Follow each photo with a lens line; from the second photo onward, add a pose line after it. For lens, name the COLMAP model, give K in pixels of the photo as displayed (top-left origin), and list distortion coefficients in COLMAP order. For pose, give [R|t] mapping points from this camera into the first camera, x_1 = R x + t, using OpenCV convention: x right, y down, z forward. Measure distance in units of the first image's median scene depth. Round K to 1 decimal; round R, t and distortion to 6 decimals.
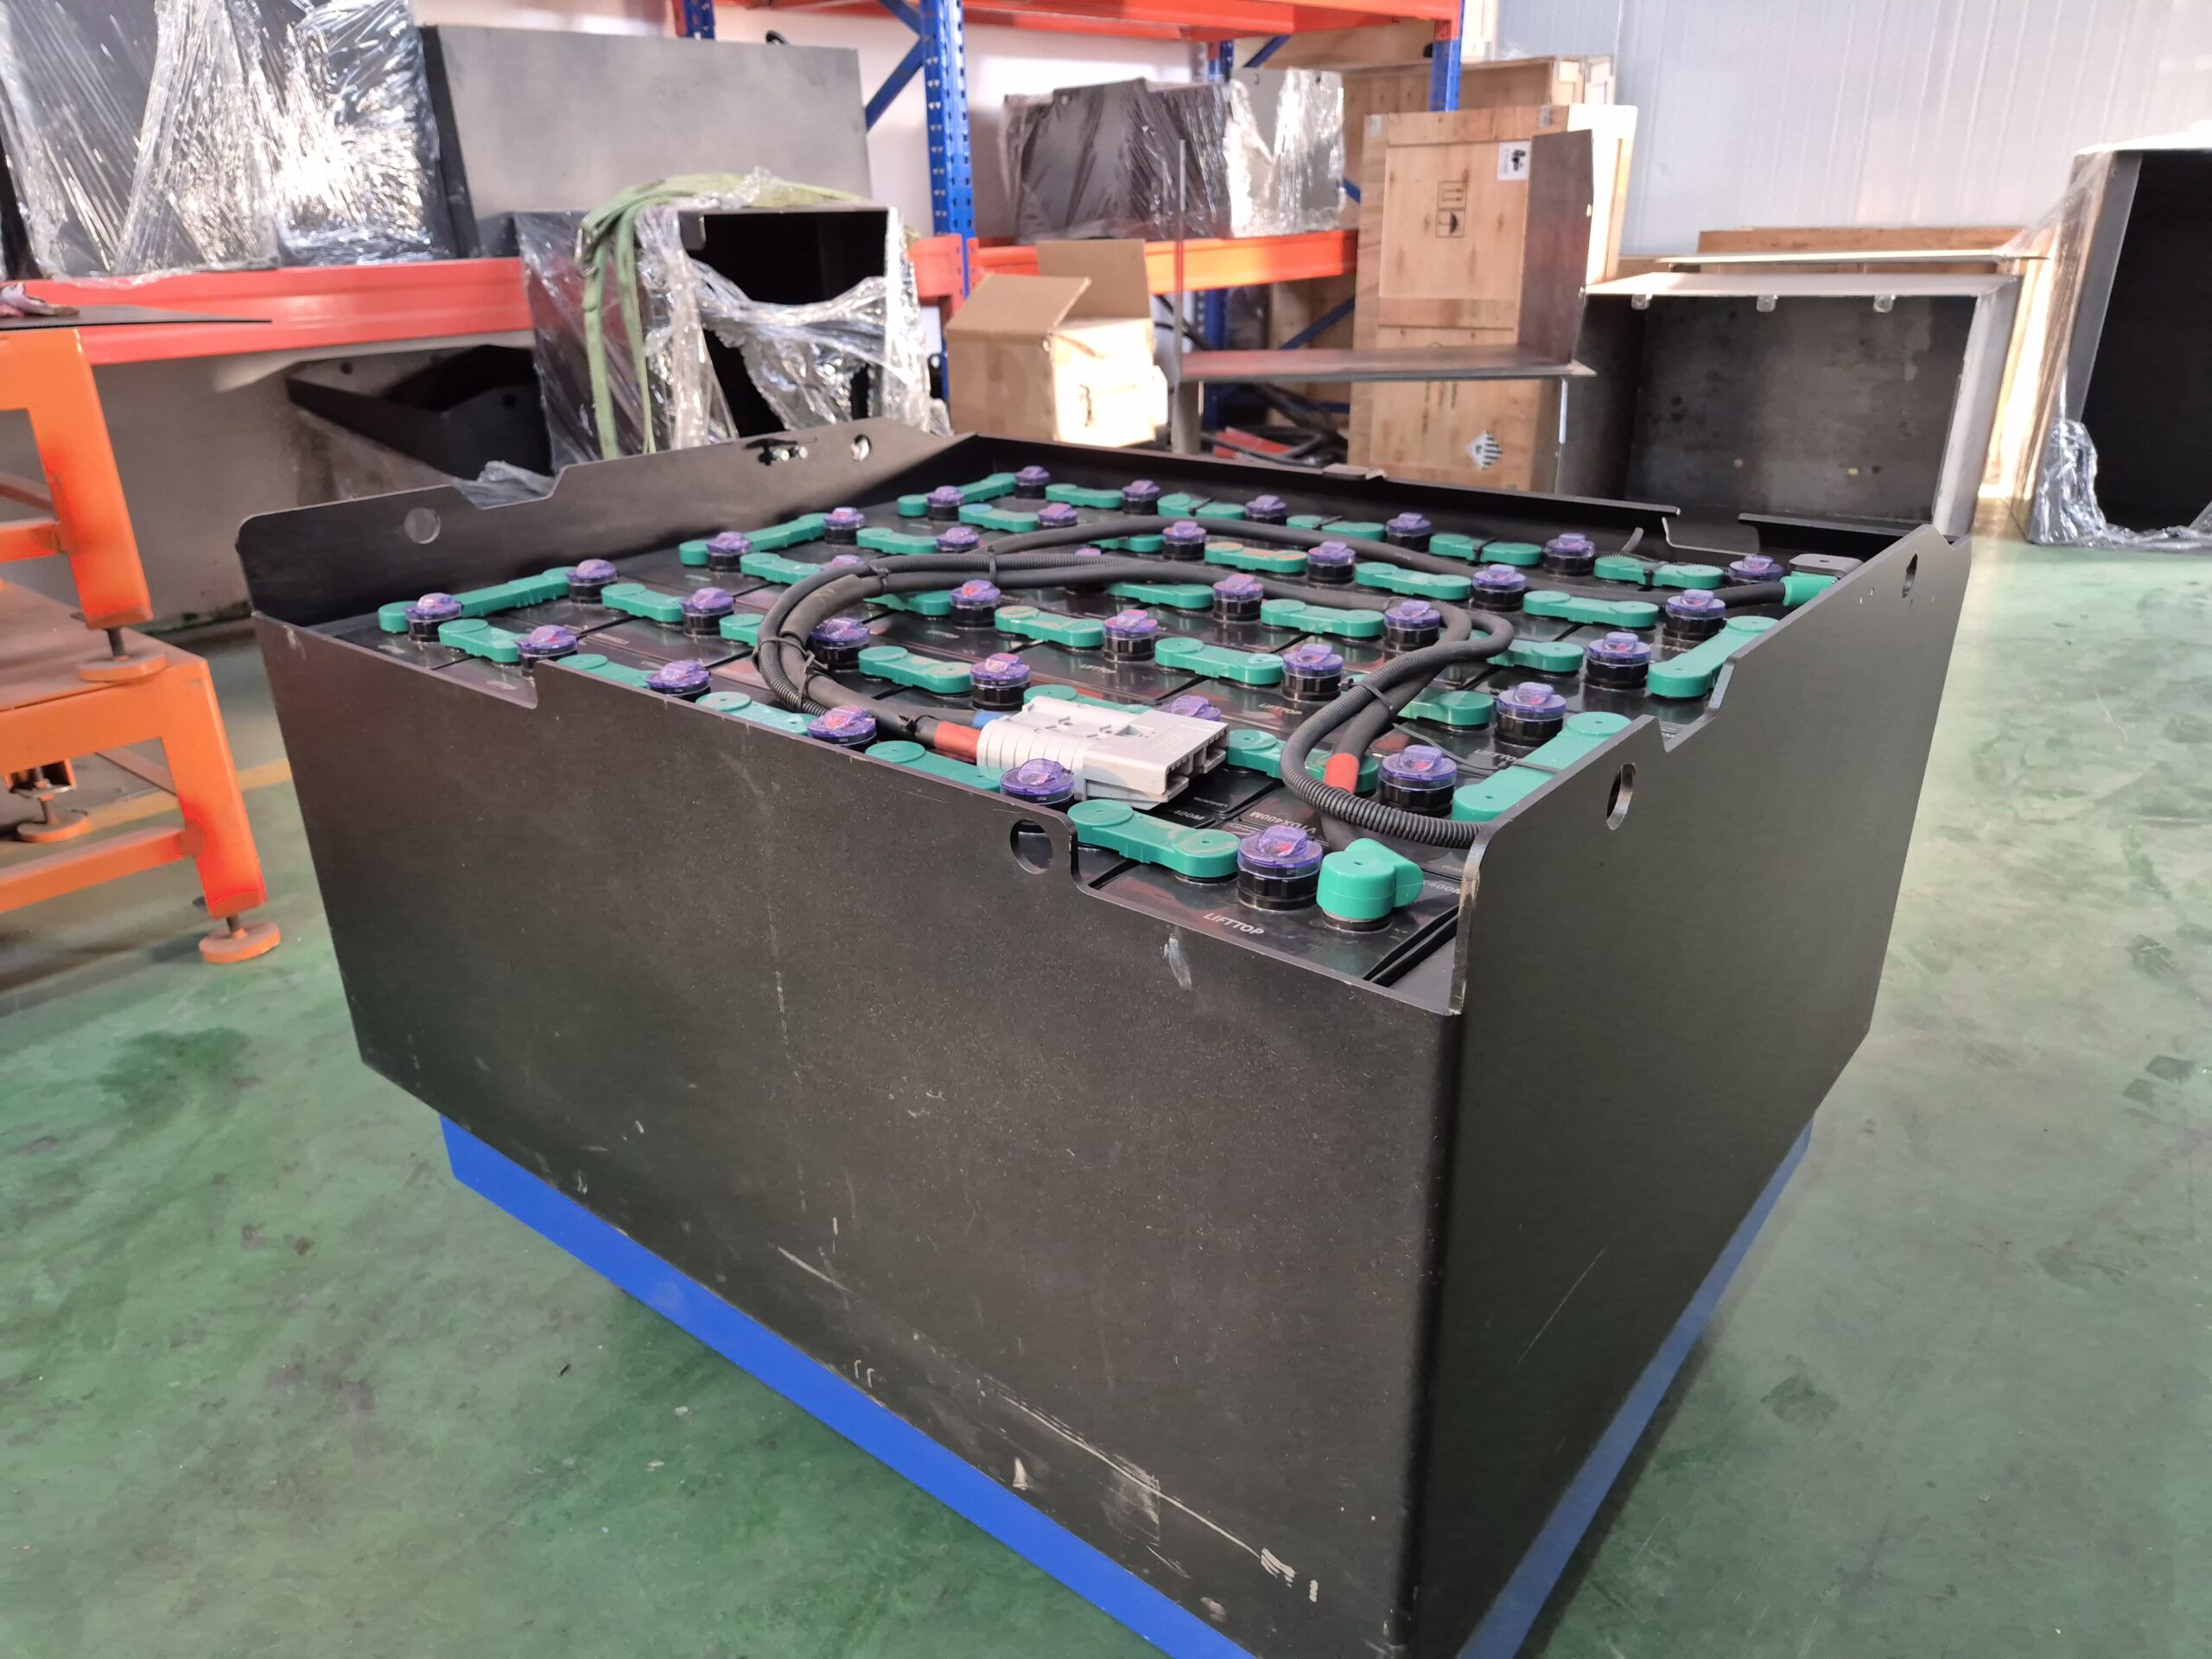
lens RADIAL K [[1487.3, 0, 1095.4], [0, 1487.3, 828.8], [0, 0, 1]] dist [0.041220, -0.035888]
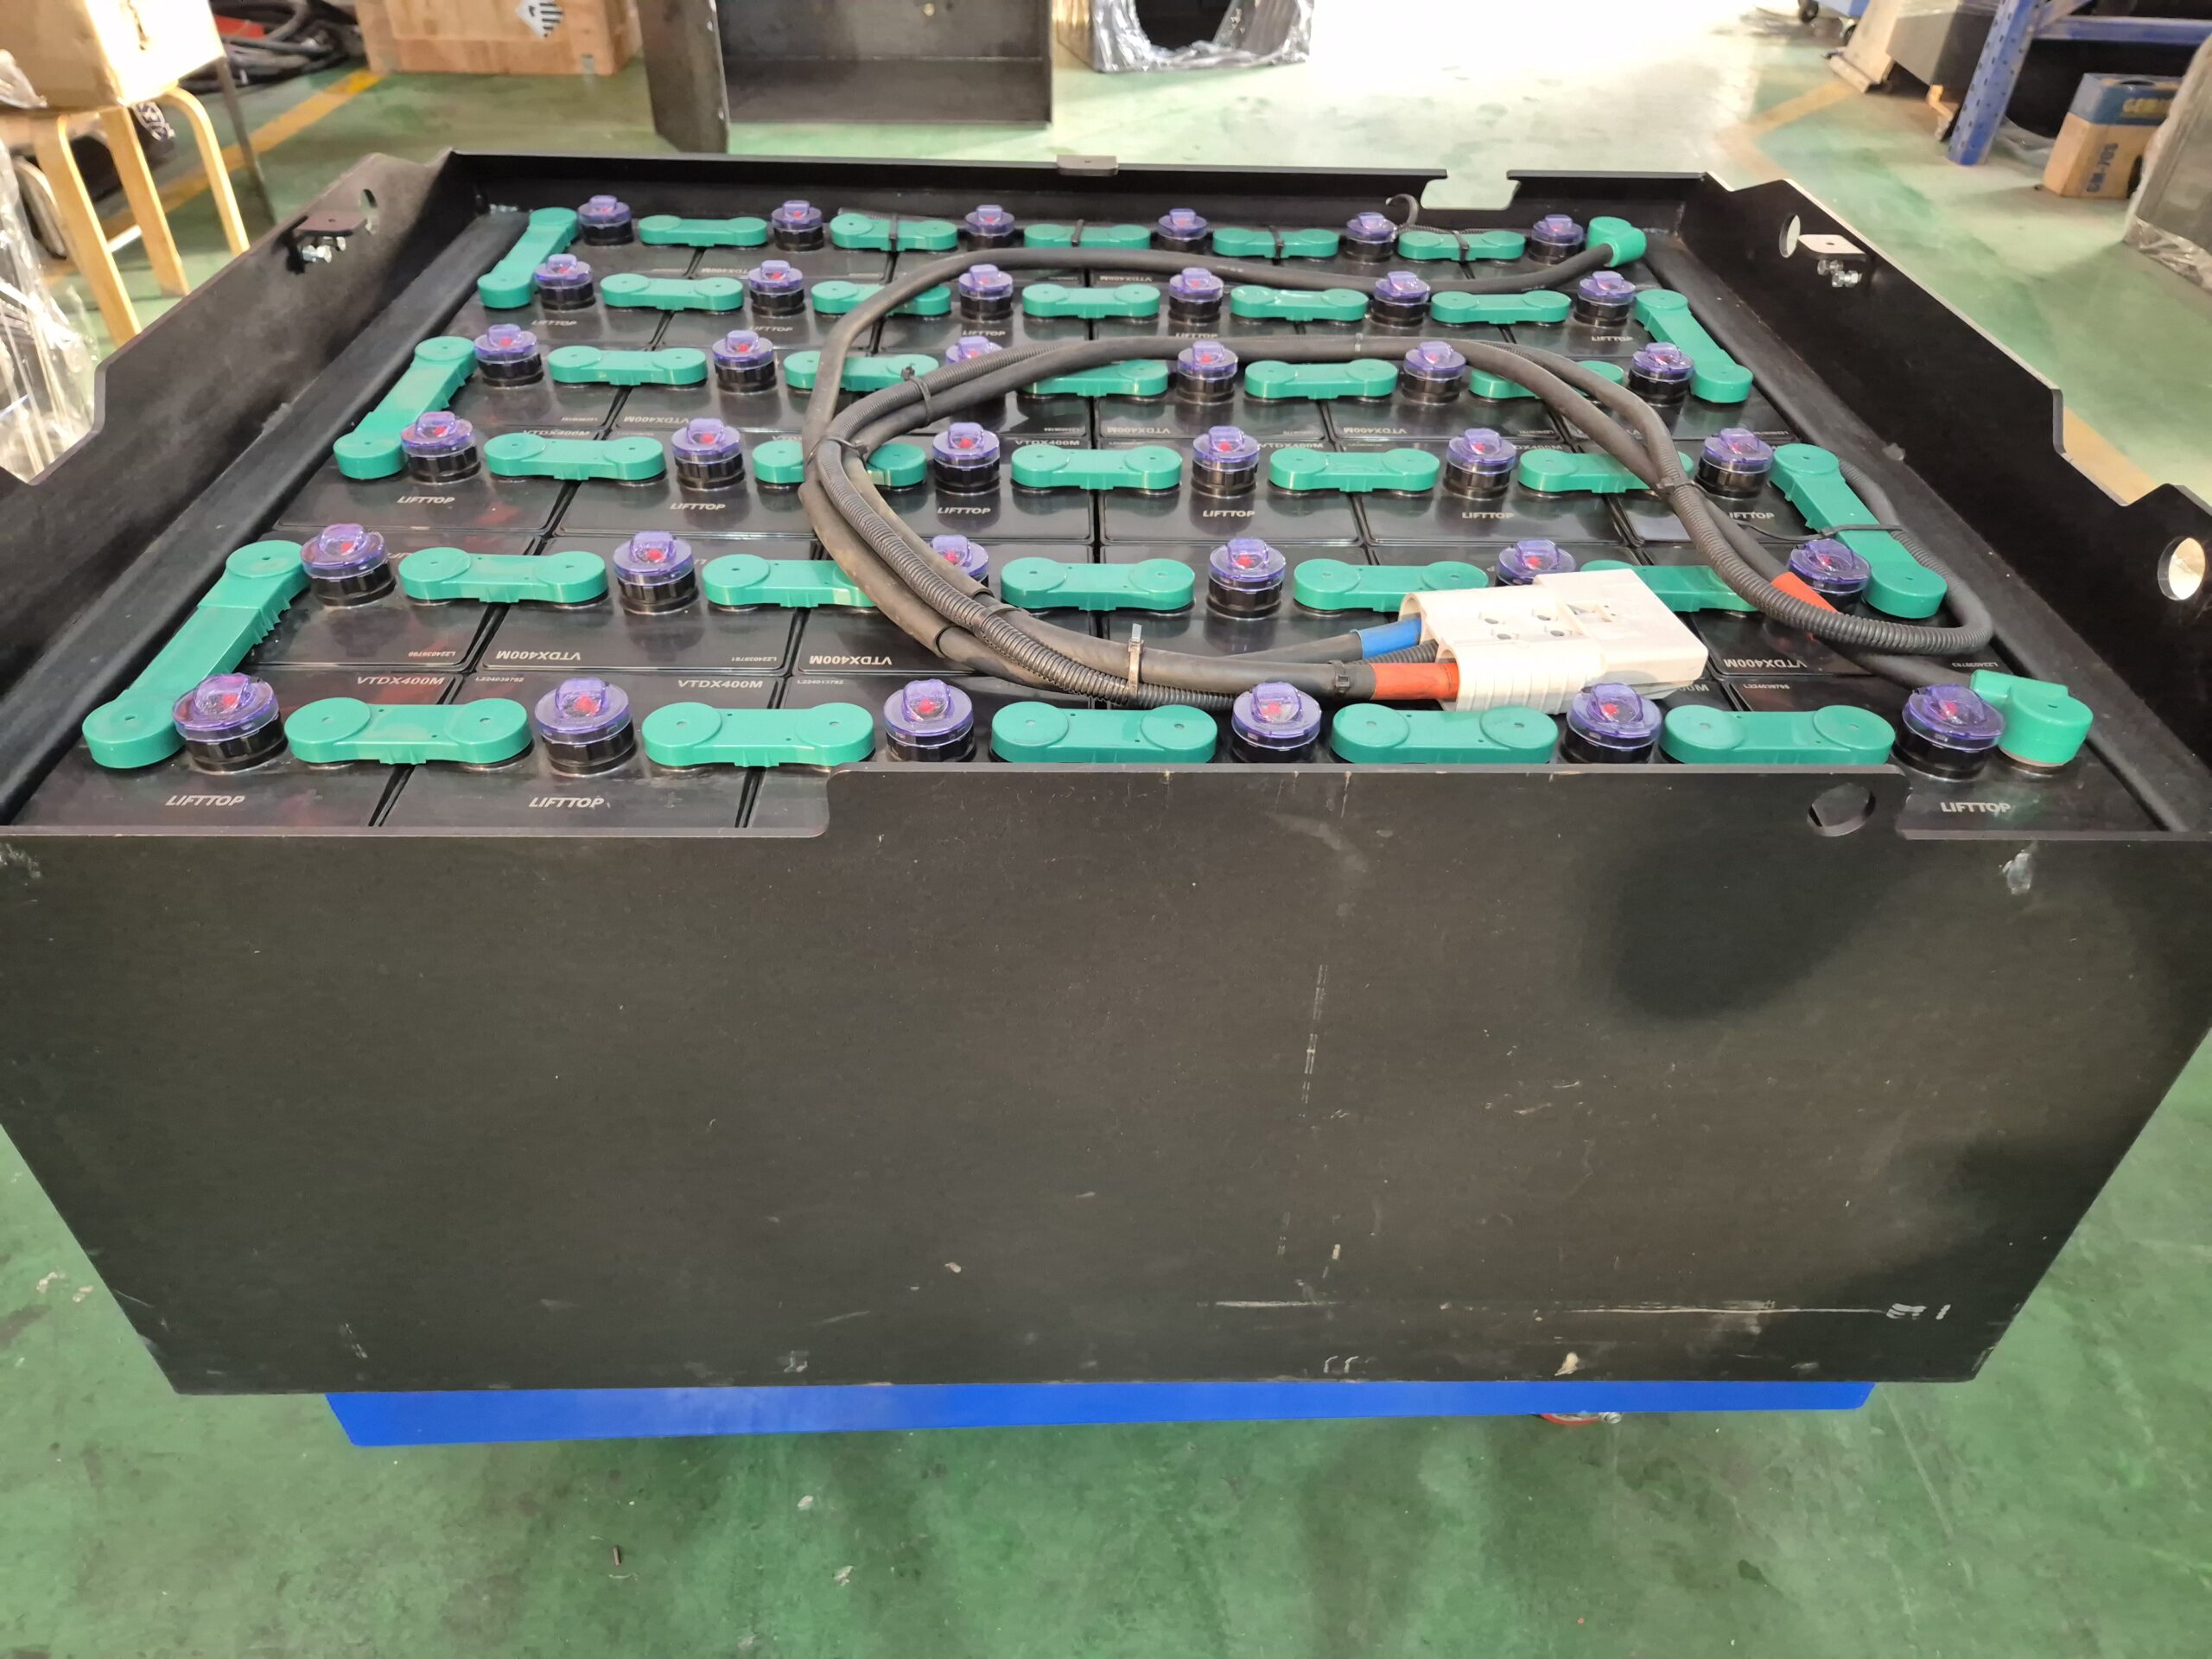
lens RADIAL K [[1487.3, 0, 1092.7], [0, 1487.3, 819.6], [0, 0, 1]] dist [0.041220, -0.035888]
pose [[0.759333, -0.375821, 0.531199, -0.449867], [0.217018, 0.915873, 0.337757, -0.199543], [-0.613447, -0.141190, 0.777012, 0.312248]]
